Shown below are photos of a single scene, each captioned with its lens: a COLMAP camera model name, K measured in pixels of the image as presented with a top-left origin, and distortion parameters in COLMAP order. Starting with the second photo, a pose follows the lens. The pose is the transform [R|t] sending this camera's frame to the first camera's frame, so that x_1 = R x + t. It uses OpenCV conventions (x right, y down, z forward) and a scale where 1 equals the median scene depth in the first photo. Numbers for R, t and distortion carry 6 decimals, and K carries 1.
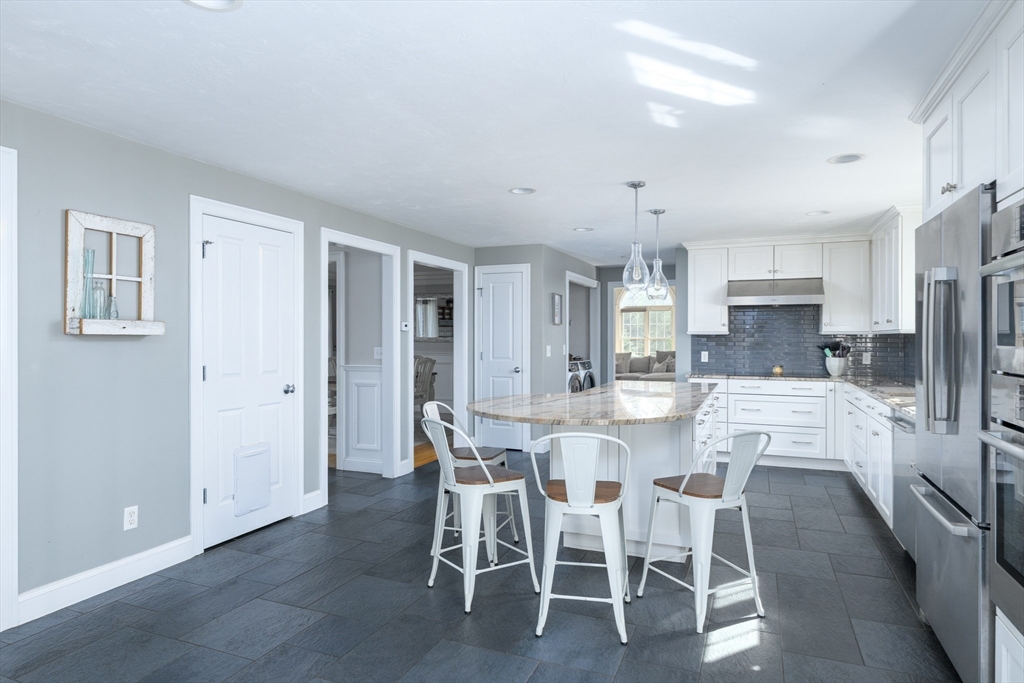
lens RADIAL K [[589.7, 0, 506.6], [0, 589.7, 342.4], [0, 0, 1]] dist [-0.009787, -0.000337]
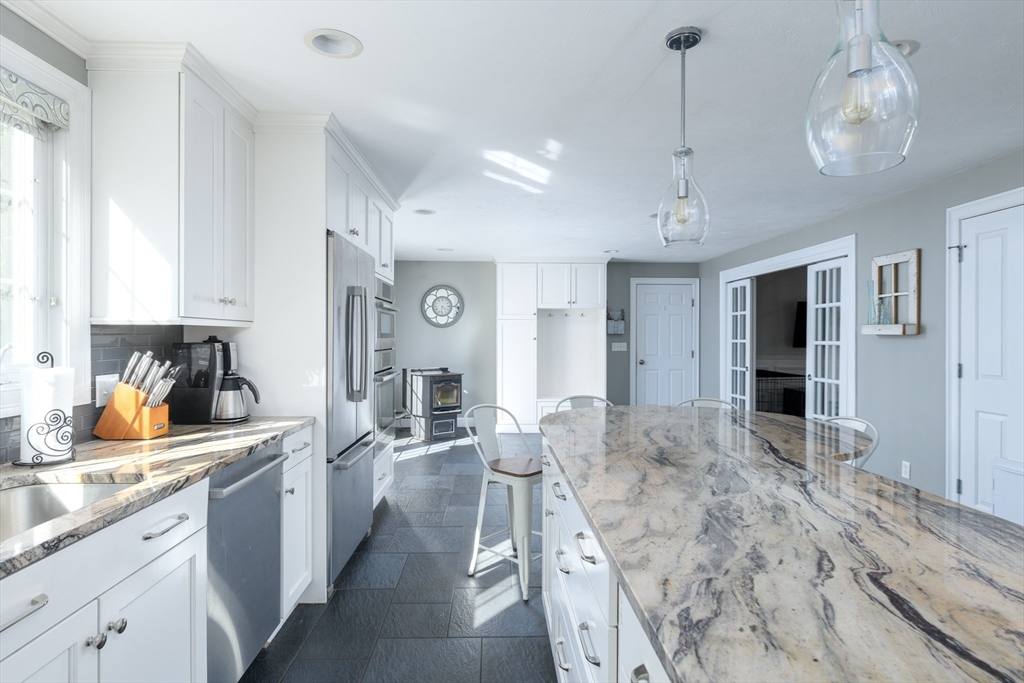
lens RADIAL K [[570.6, 0, 512.0], [0, 570.6, 341.5], [0, 0, 1]] dist [-0.000931, -0.000391]
pose [[-0.902418, -0.000917, -0.430861, 0.802376], [-0.009752, 0.999785, 0.018298, -0.012641], [0.430752, 0.020714, -0.902233, 1.916236]]
